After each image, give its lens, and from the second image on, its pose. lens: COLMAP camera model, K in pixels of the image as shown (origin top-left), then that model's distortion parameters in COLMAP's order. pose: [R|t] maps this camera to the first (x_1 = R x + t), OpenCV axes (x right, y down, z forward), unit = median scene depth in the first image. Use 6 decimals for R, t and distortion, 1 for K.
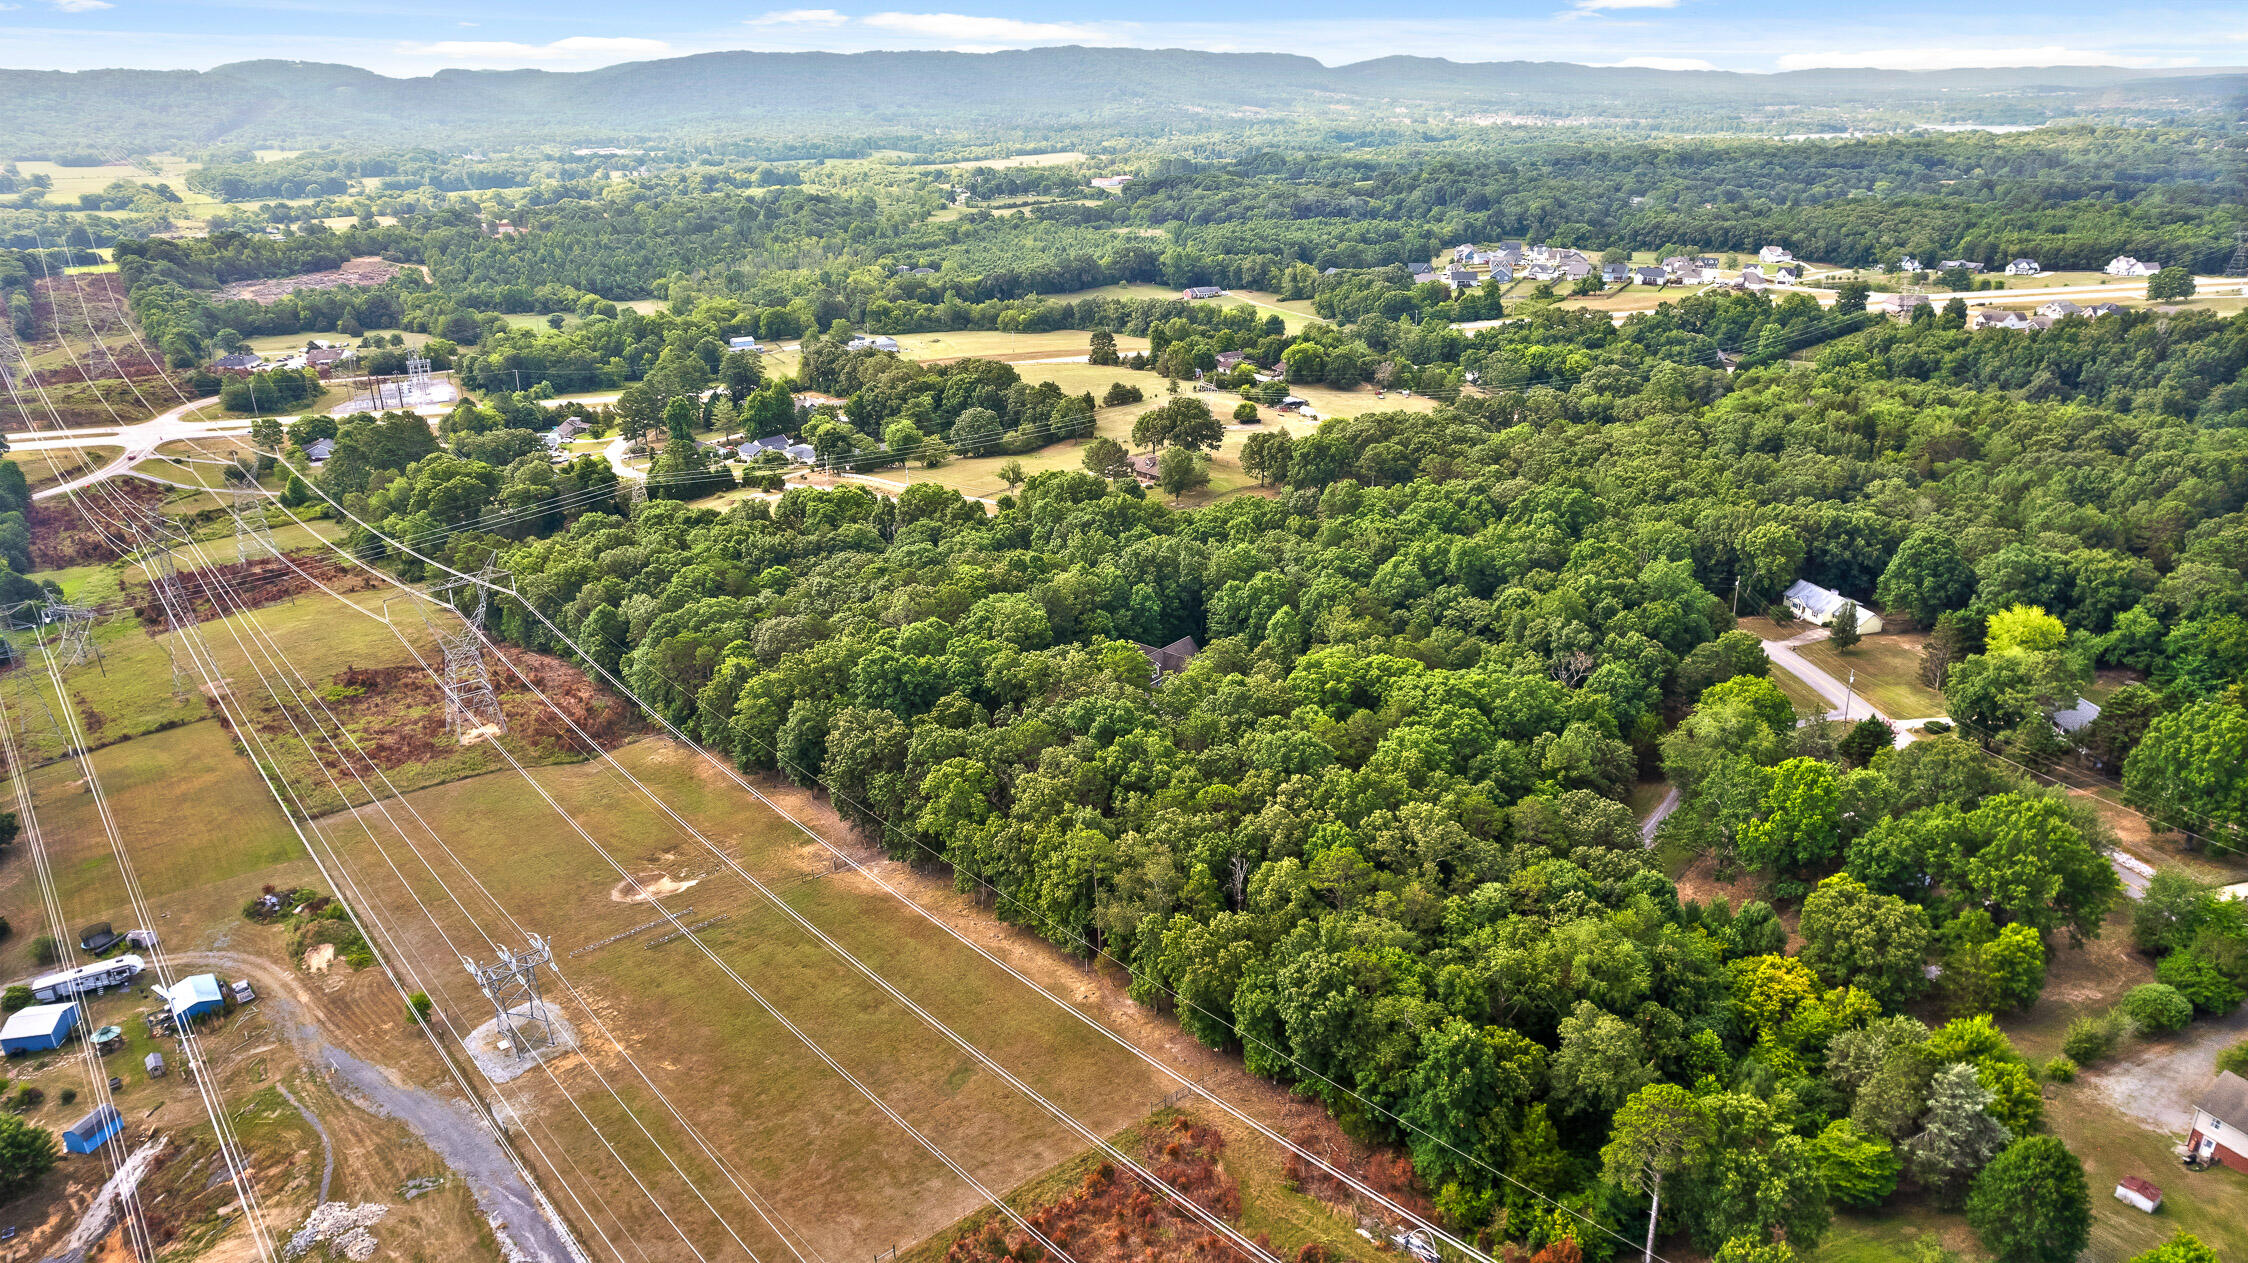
lens RADIAL K [[1427.6, 0, 1124.0], [0, 1427.6, 631.5], [0, 0, 1]] dist [-0.079939, 0.065302]
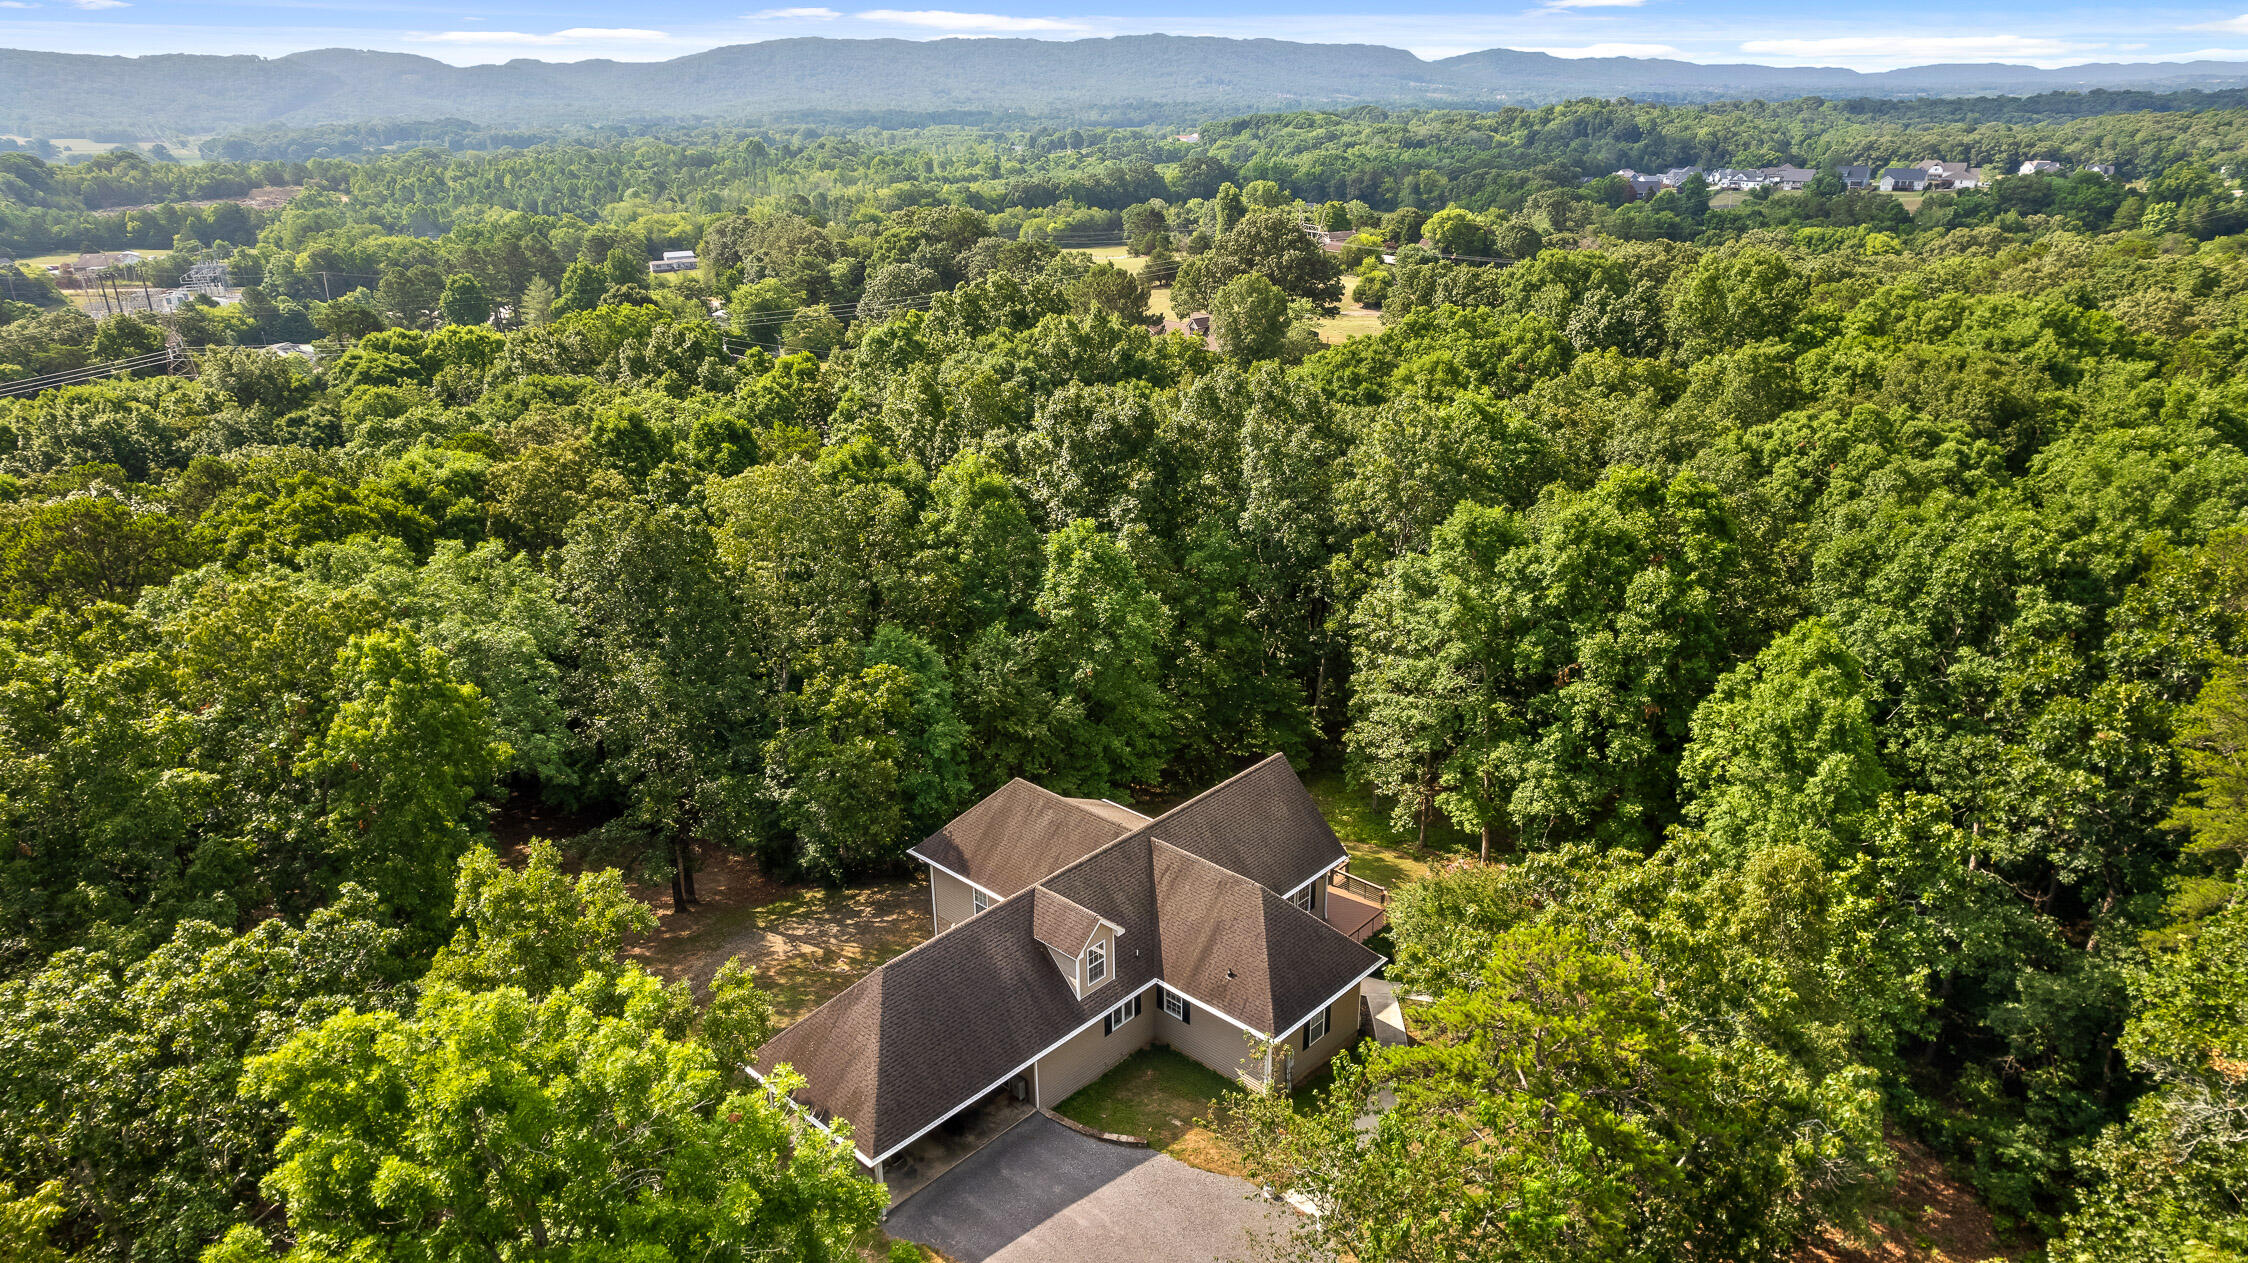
lens RADIAL K [[1427.6, 0, 1124.0], [0, 1427.6, 631.5], [0, 0, 1]] dist [-0.079939, 0.065302]
pose [[0.998252, 0.014239, -0.057356, 0.006737], [-0.014659, 0.999869, -0.006916, -0.002658], [0.057250, 0.007744, 0.998330, 0.152696]]
